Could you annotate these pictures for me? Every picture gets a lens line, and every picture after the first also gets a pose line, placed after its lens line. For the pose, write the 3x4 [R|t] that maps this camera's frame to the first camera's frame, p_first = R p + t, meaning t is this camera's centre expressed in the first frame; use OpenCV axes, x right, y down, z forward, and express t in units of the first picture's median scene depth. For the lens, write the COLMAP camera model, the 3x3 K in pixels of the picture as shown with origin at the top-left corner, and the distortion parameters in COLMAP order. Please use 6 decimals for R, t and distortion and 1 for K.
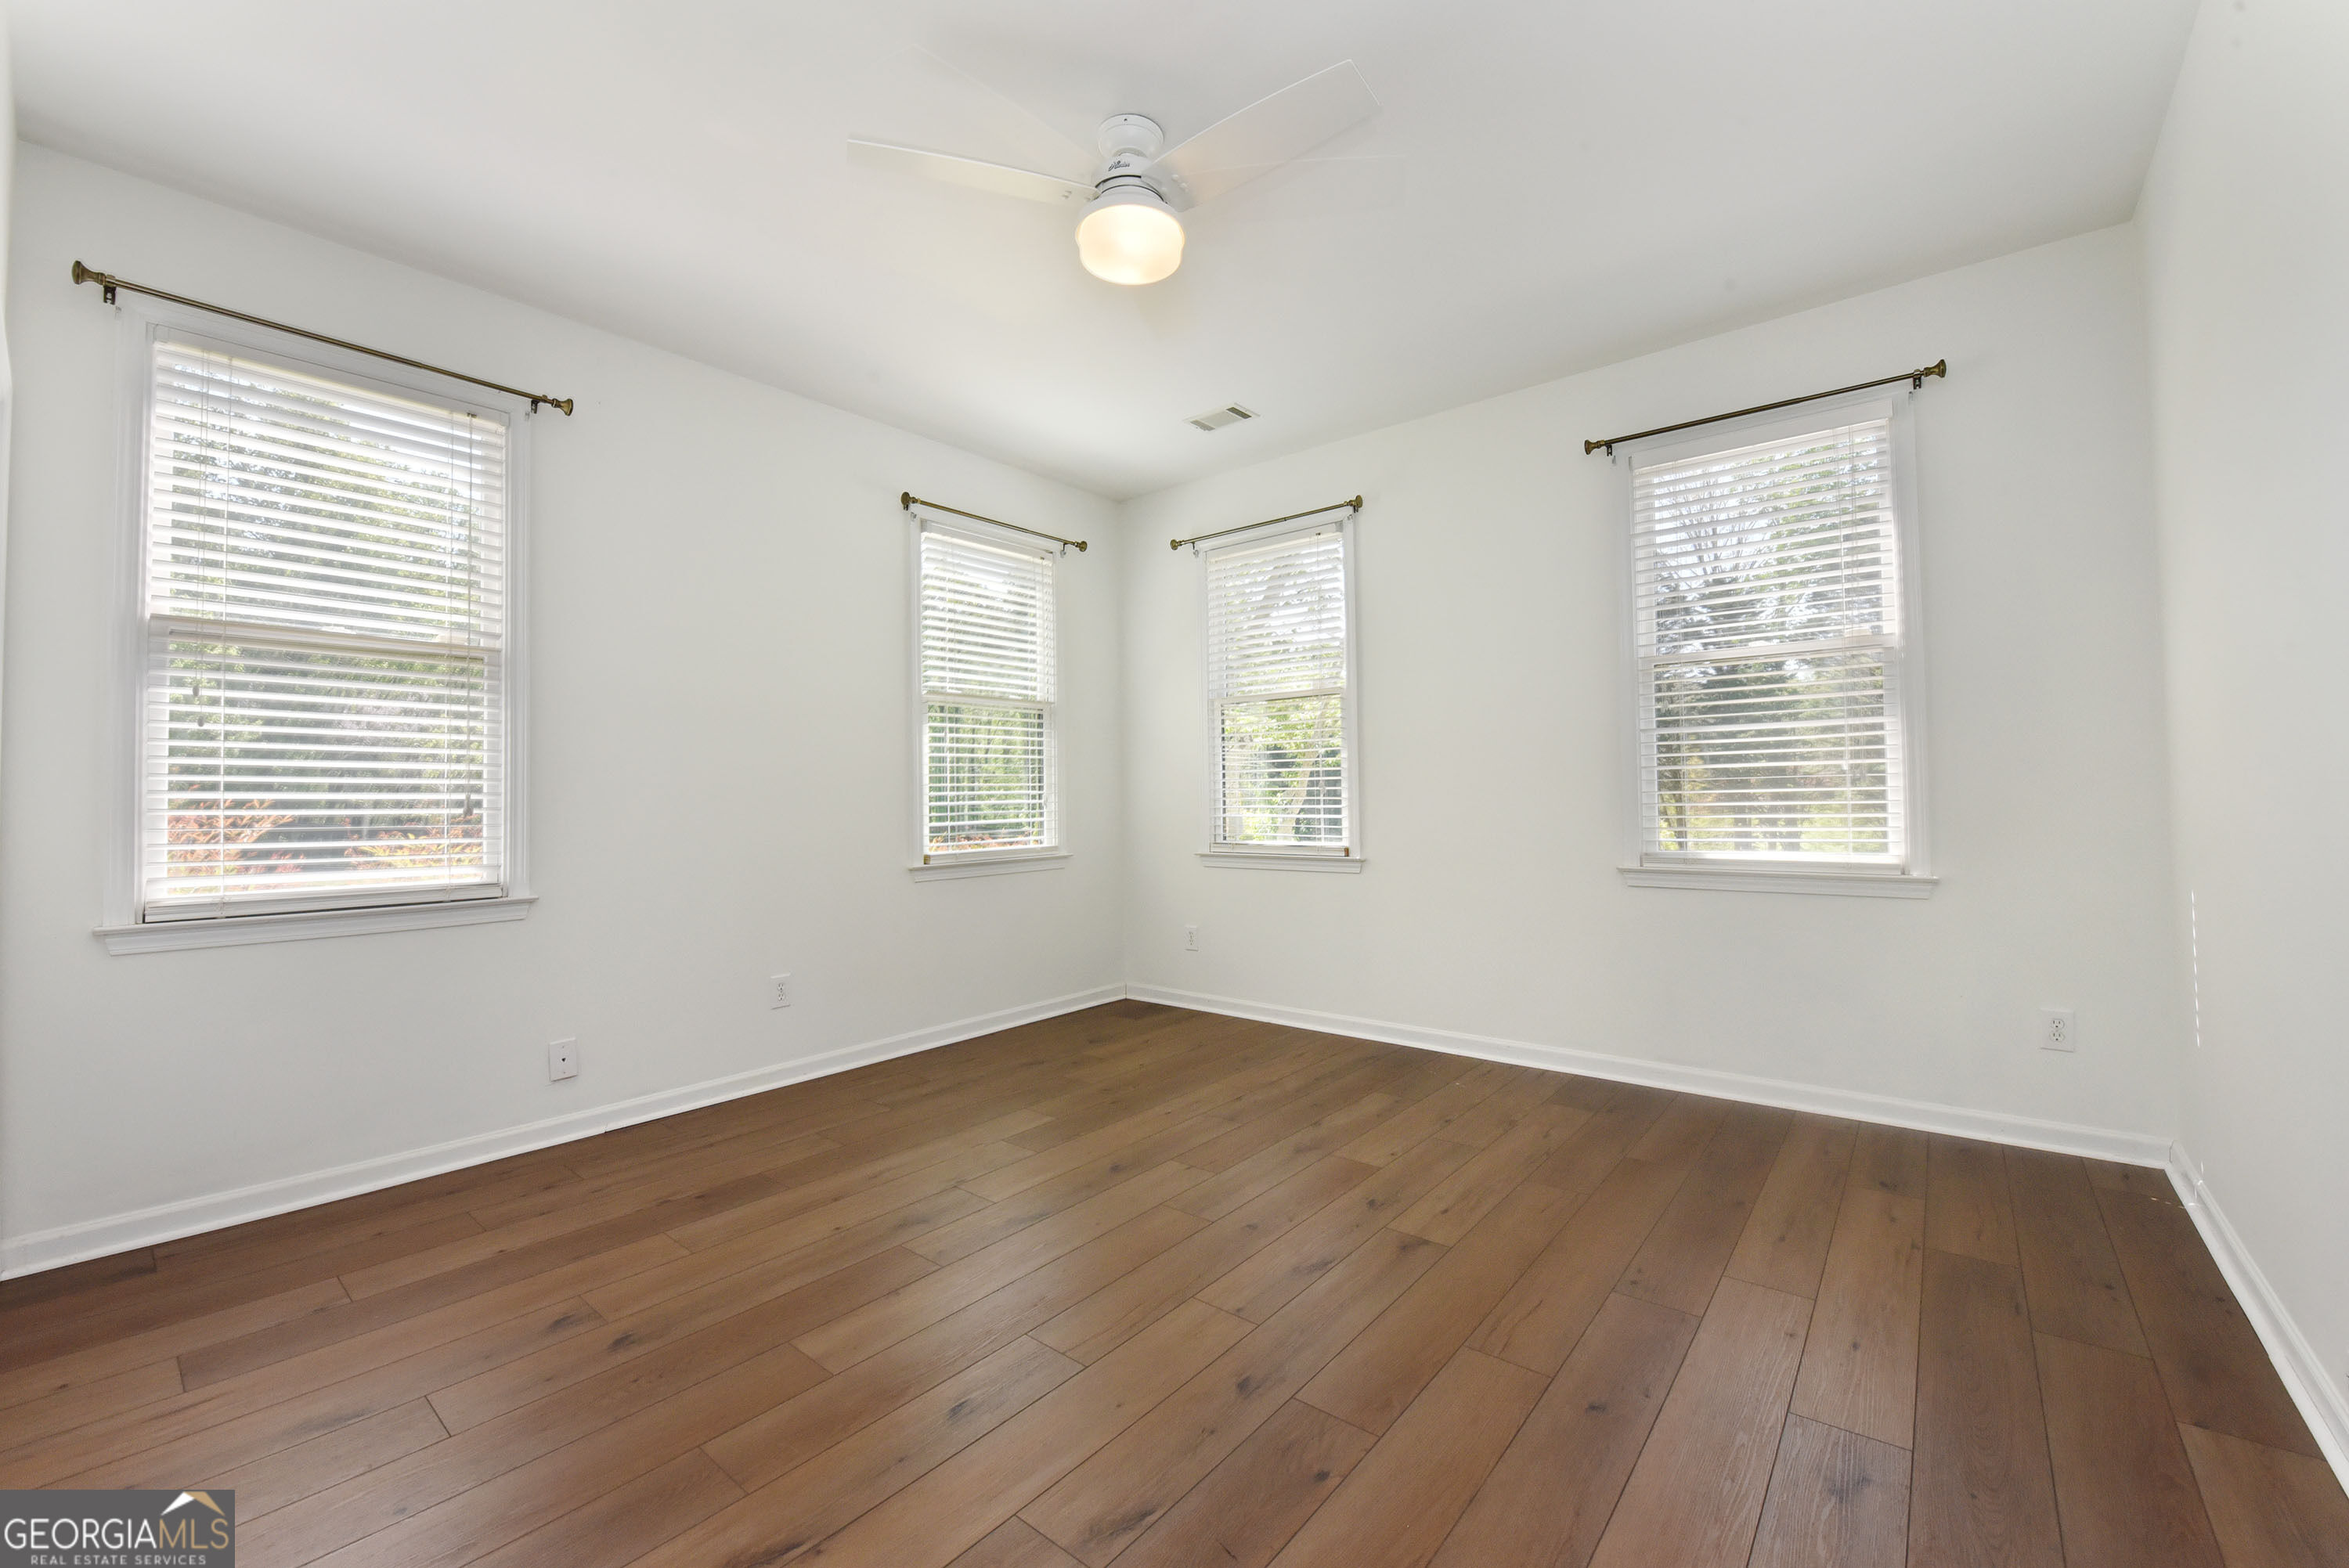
lens RADIAL K [[948.5, 0, 1185.3], [0, 948.5, 773.7], [0, 0, 1]] dist [-0.016296, -0.000518]
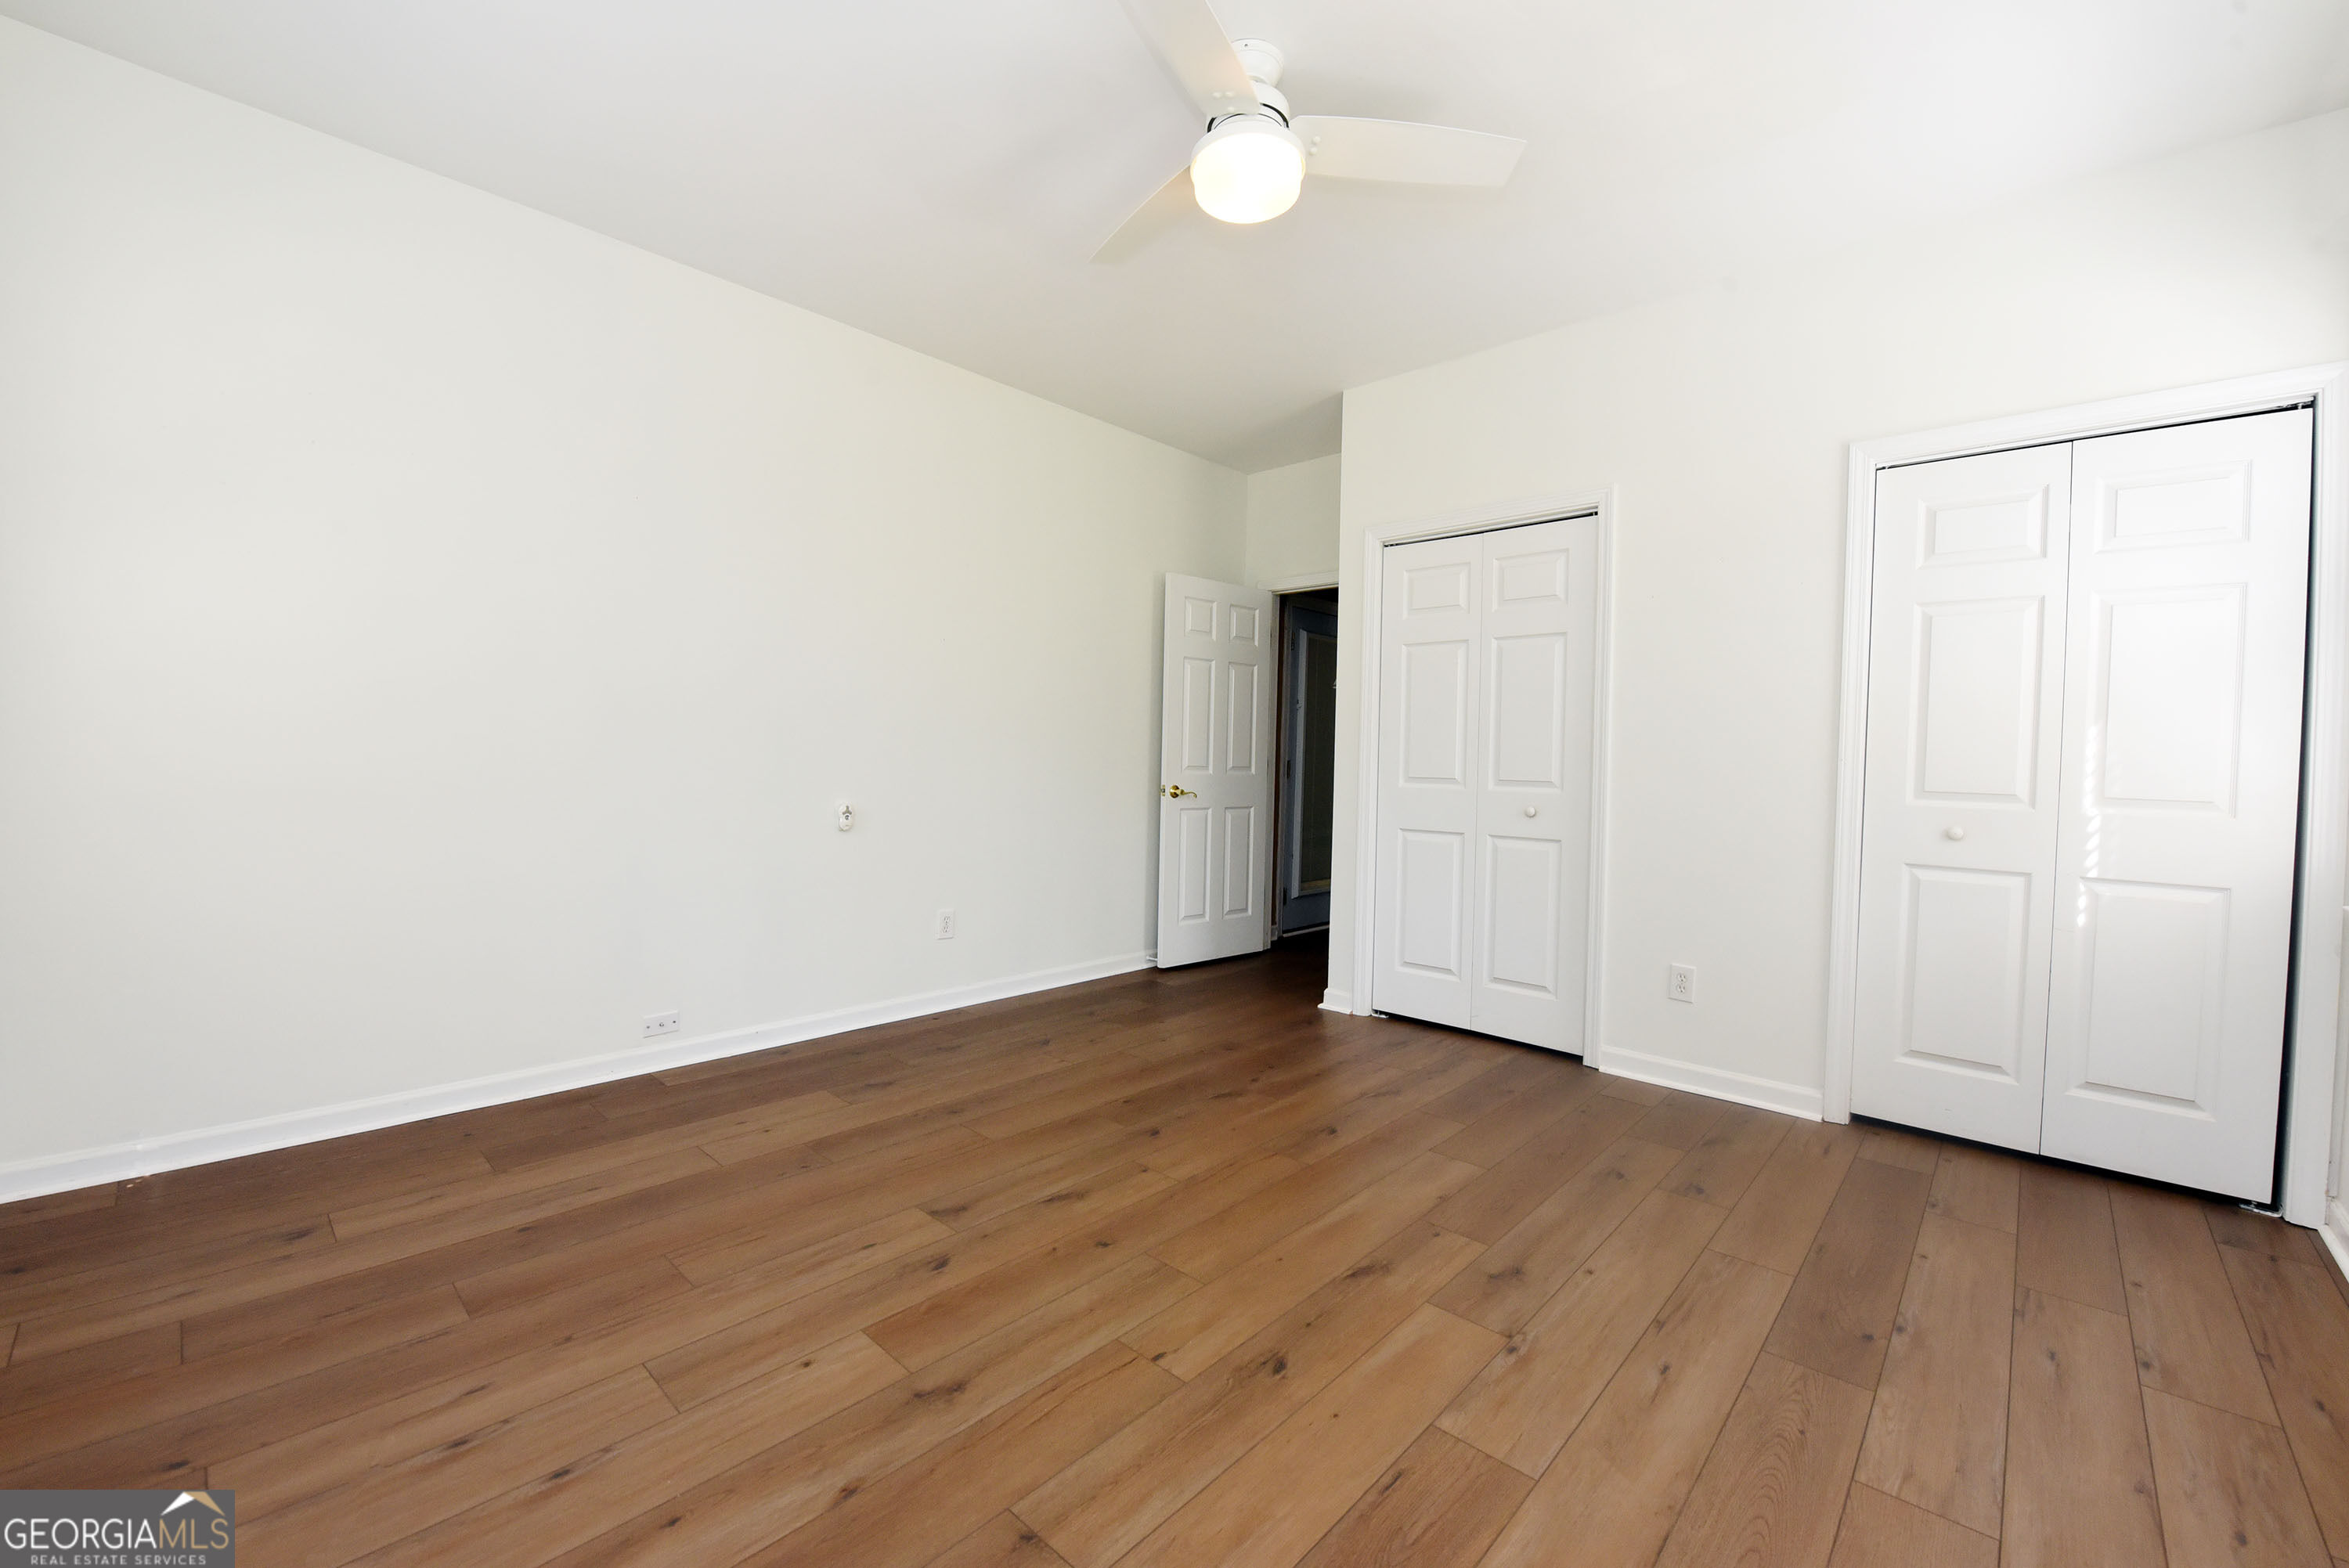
lens RADIAL K [[948.5, 0, 1185.3], [0, 948.5, 773.7], [0, 0, 1]] dist [-0.016296, -0.000518]
pose [[-0.998409, -0.008973, 0.055659, -0.049348], [-0.009479, 0.999916, -0.008837, 0.045548], [-0.055575, -0.009351, -0.998411, 1.788994]]
